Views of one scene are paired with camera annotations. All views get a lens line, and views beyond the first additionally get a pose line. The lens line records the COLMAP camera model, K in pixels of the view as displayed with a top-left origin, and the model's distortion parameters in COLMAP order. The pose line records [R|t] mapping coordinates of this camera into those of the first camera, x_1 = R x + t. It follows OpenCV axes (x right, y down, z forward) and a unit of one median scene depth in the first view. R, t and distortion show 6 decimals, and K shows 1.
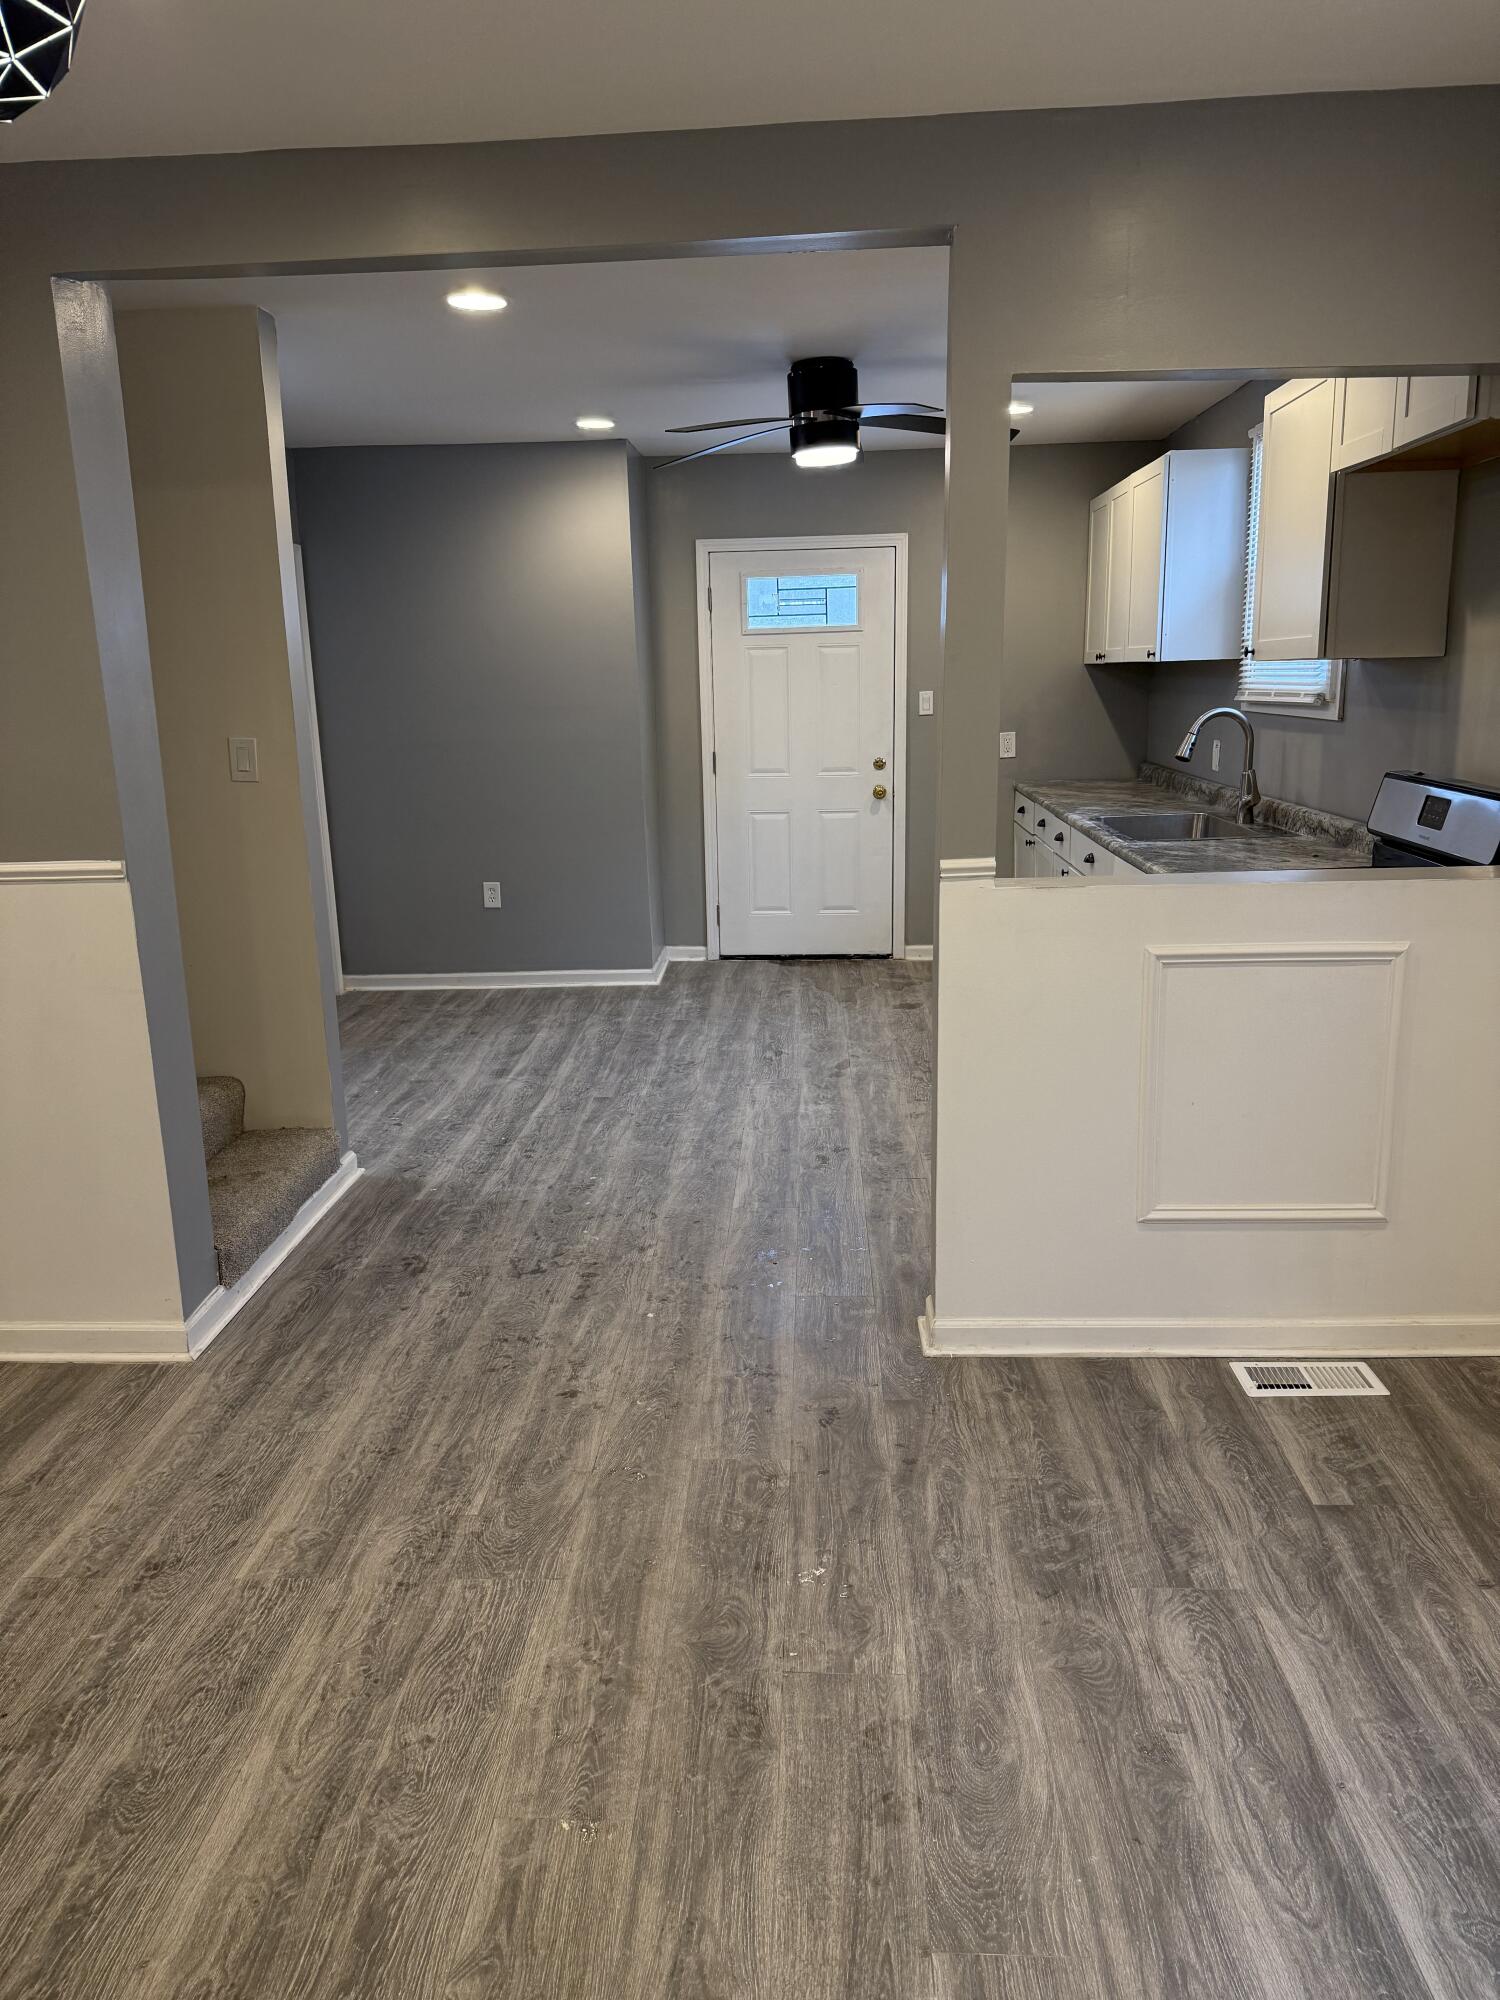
lens RADIAL K [[1432.3, 0, 750.0], [0, 1432.3, 1000.0], [0, 0, 1]] dist [0.042910, -0.064640]
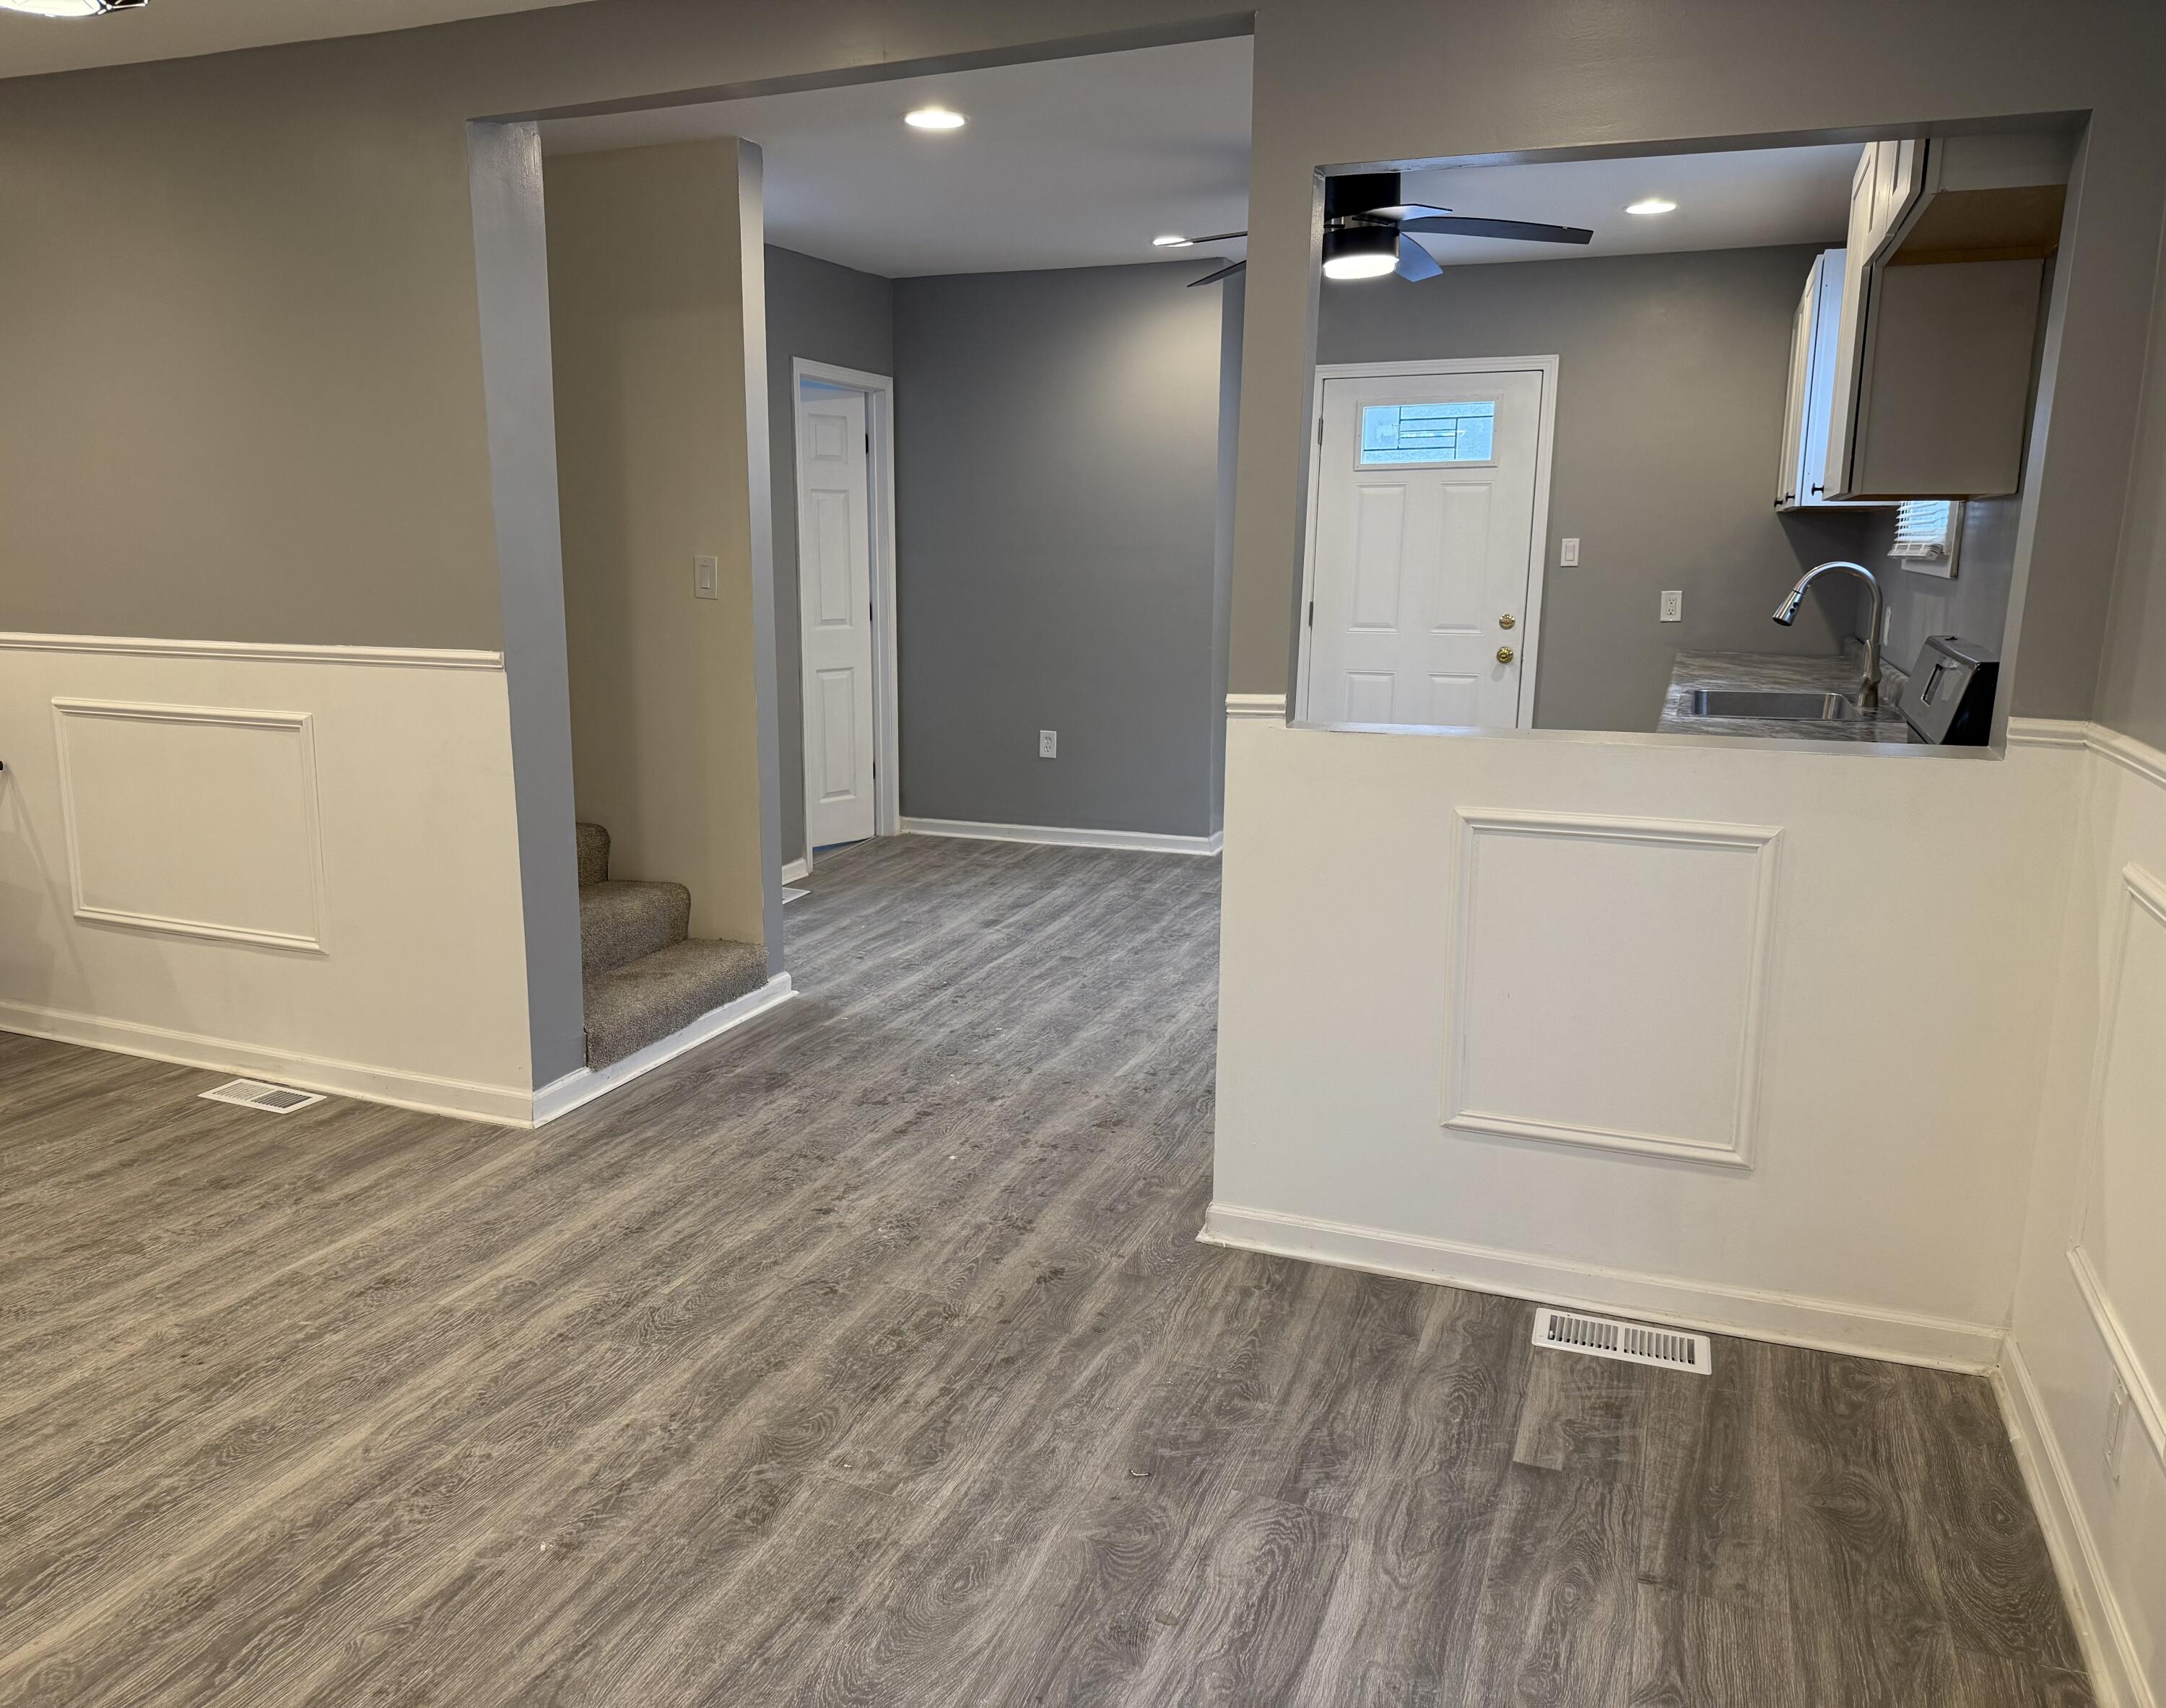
lens RADIAL K [[1617.7, 0, 994.9], [0, 1617.7, 856.9], [0, 0, 1]] dist [0.093731, -0.174307]
pose [[0.937256, 0.093541, -0.335860, 0.371324], [-0.102407, 0.994704, -0.008740, 0.032324], [0.333264, 0.042586, 0.941871, -0.027683]]
